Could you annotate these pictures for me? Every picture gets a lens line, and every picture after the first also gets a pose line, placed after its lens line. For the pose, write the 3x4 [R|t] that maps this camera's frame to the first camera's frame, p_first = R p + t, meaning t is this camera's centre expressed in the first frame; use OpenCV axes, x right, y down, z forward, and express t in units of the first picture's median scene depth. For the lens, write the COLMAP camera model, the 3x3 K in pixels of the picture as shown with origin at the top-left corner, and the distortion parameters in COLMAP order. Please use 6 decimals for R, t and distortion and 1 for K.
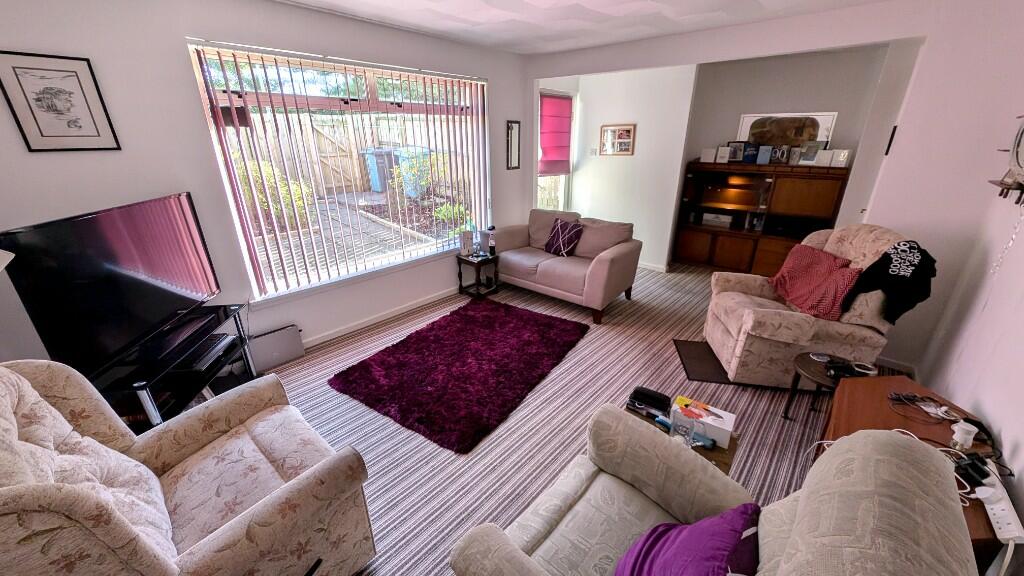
lens RADIAL K [[379.6, 0, 514.1], [0, 379.6, 286.8], [0, 0, 1]] dist [0.000641, -0.000692]
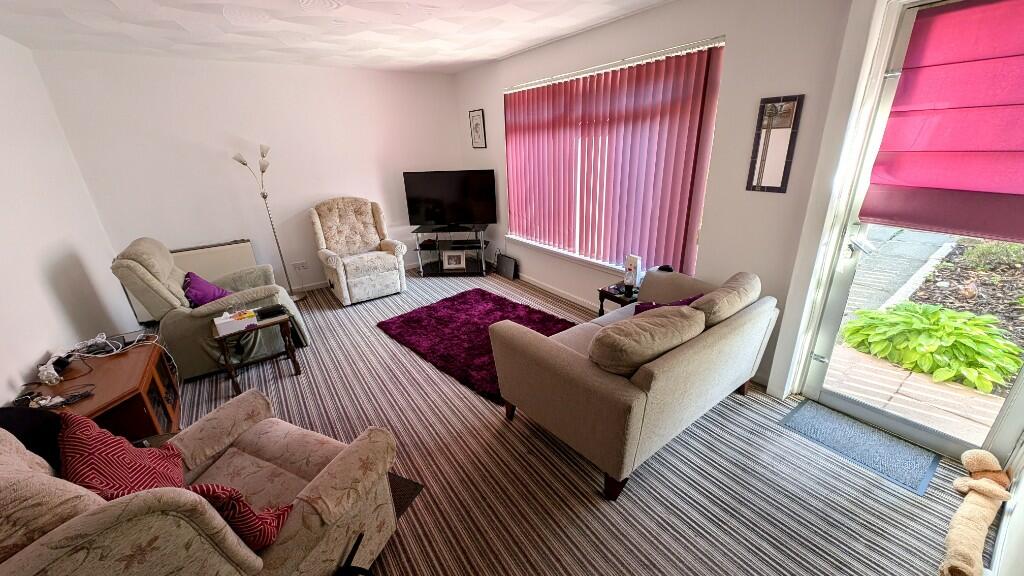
lens RADIAL K [[379.6, 0, 514.1], [0, 379.6, 286.8], [0, 0, 1]] dist [0.000641, -0.000692]
pose [[-0.220676, 0.358975, -0.906885, 0.860537], [-0.319989, 0.851697, 0.414994, -0.440638], [0.921363, 0.381772, -0.073081, 1.116437]]
